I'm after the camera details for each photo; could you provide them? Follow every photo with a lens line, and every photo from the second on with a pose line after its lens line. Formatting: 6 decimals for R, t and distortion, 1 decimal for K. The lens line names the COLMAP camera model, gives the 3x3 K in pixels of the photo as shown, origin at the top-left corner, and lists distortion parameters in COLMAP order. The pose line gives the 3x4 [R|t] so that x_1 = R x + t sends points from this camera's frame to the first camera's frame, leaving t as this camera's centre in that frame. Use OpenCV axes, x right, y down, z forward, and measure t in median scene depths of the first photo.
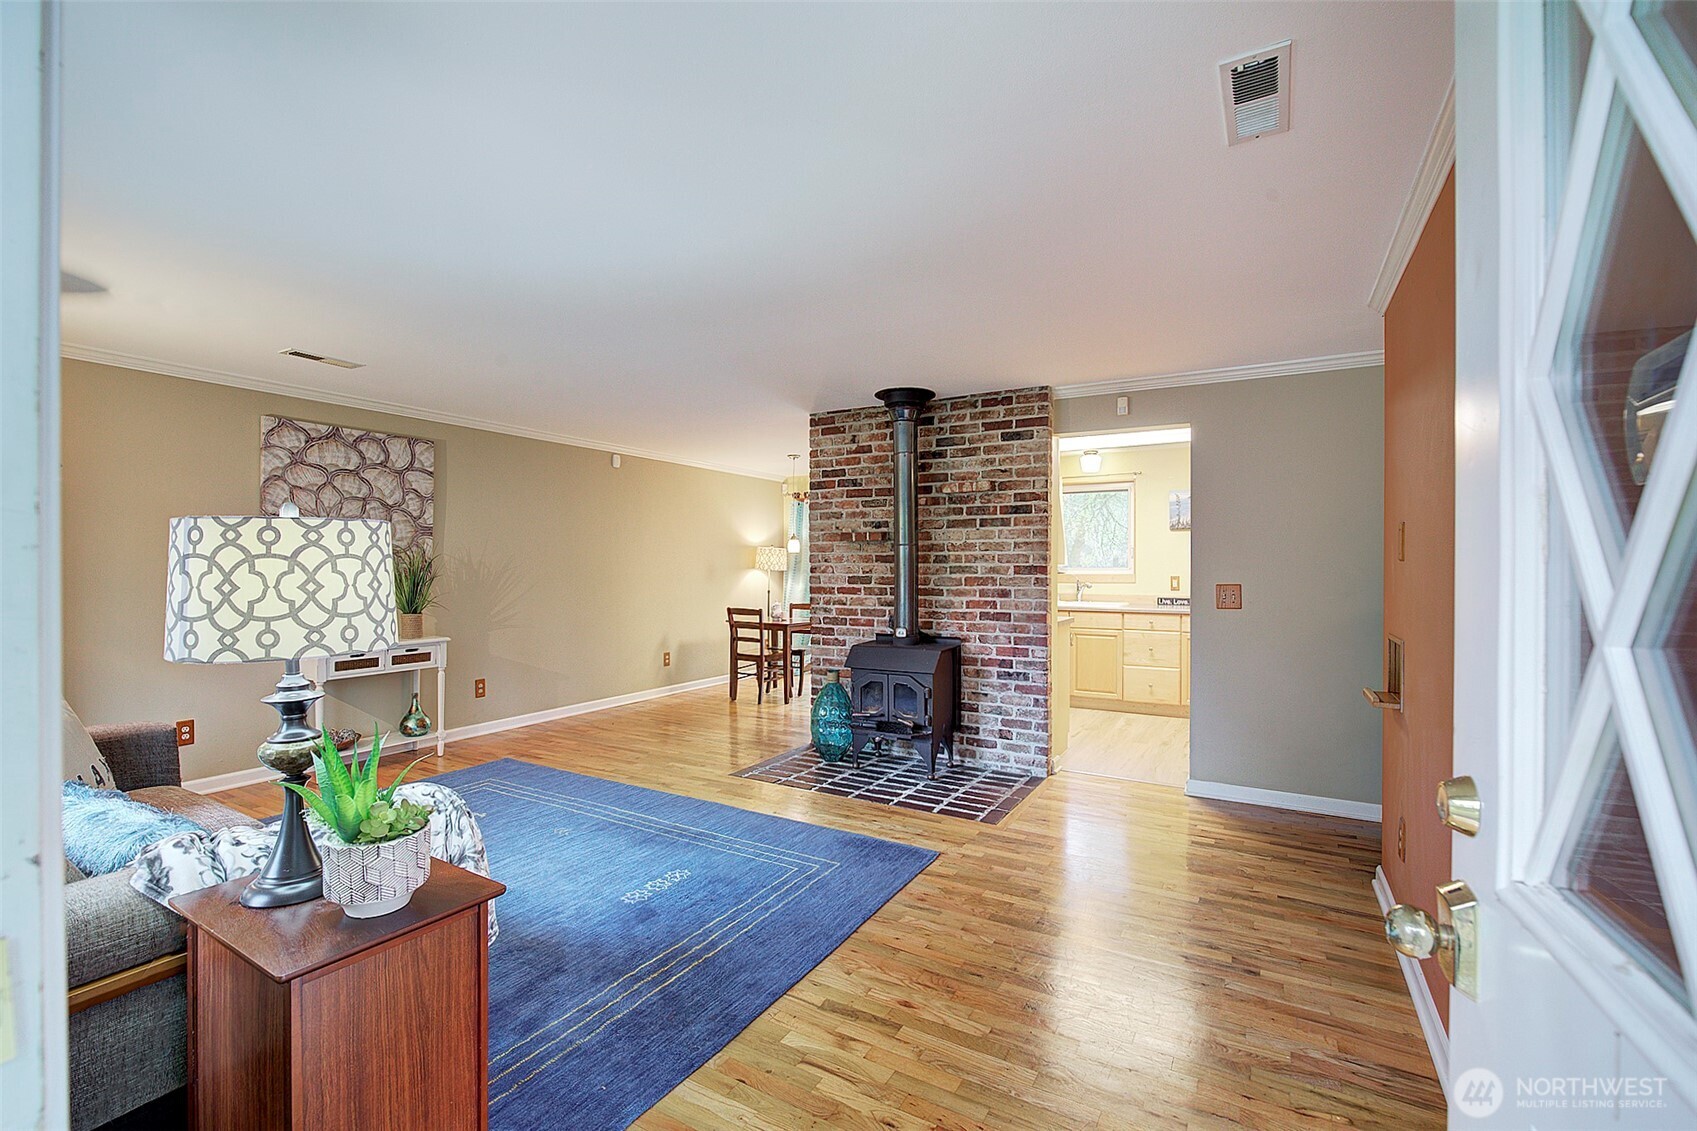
lens RADIAL K [[734.5, 0, 844.0], [0, 734.5, 568.6], [0, 0, 1]] dist [-0.014118, 0.000114]
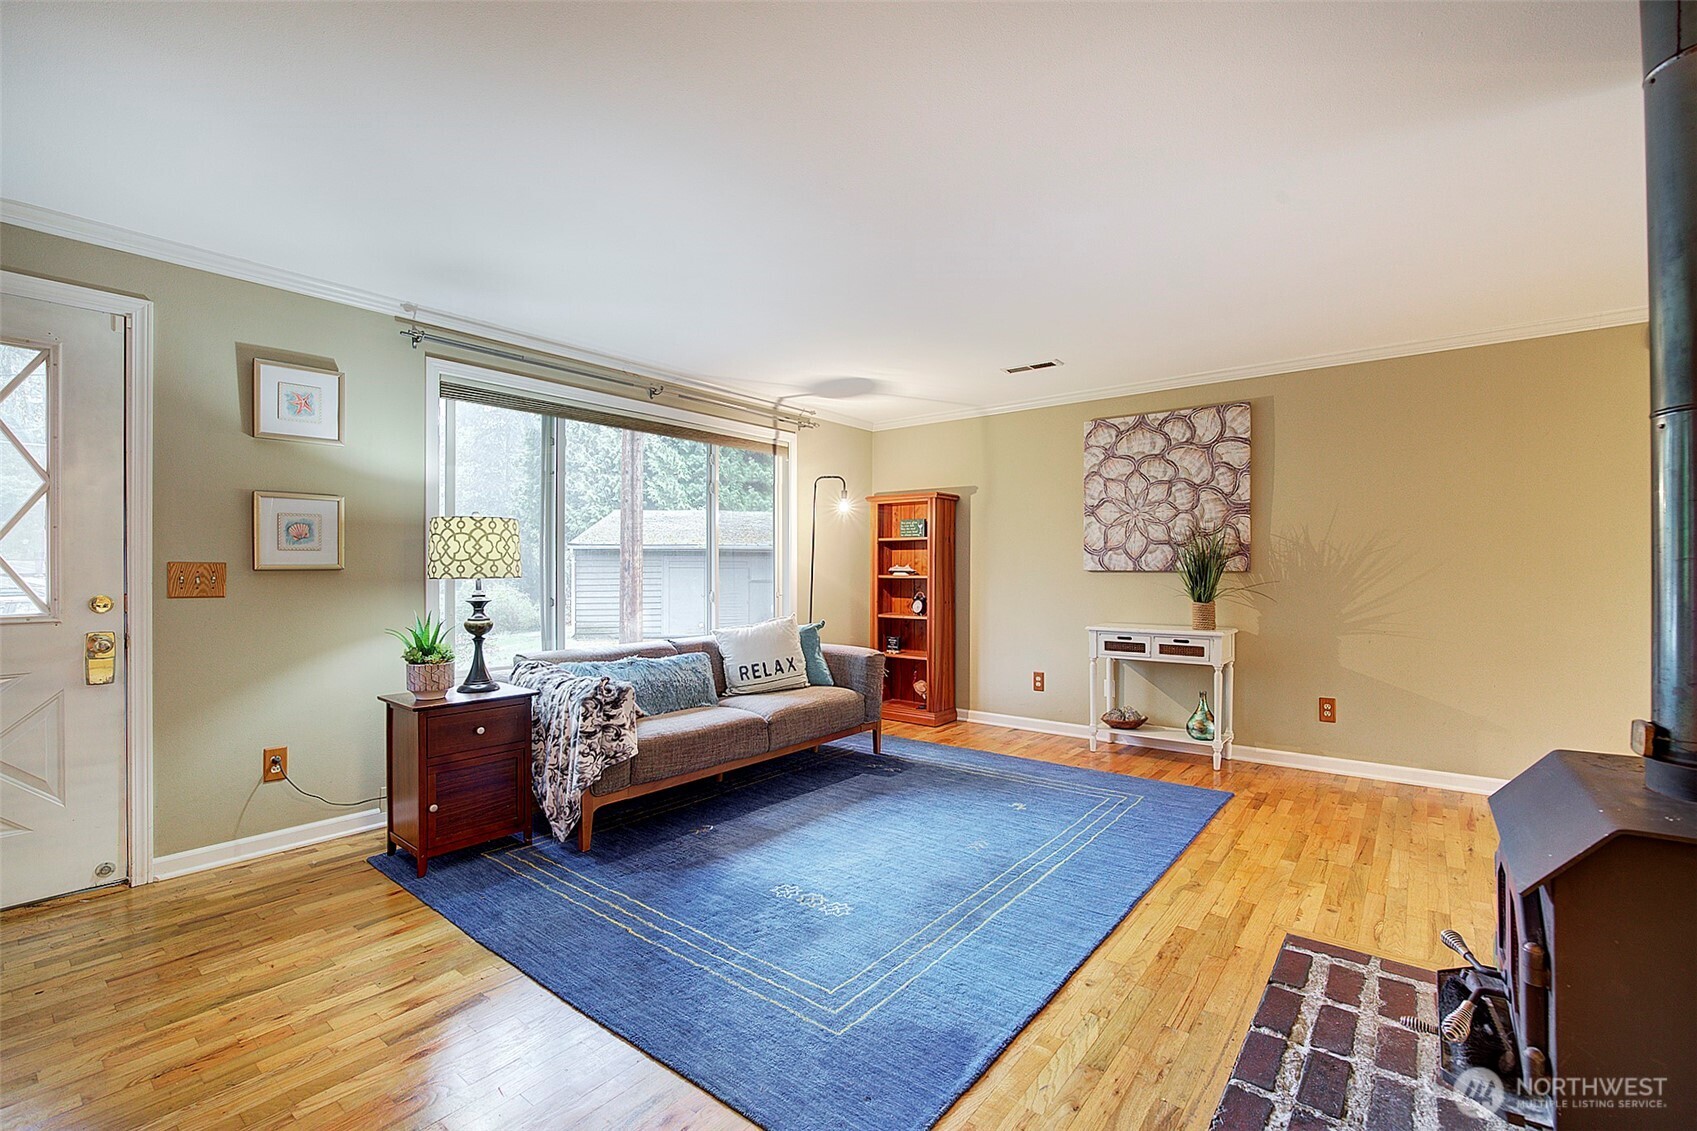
lens RADIAL K [[734.5, 0, 845.7], [0, 734.5, 563.0], [0, 0, 1]] dist [-0.014118, 0.000114]
pose [[-0.145548, -0.011819, -0.989281, 0.378130], [-0.005509, 0.999923, -0.011136, 0.027373], [0.989336, 0.003829, -0.145602, 0.731125]]
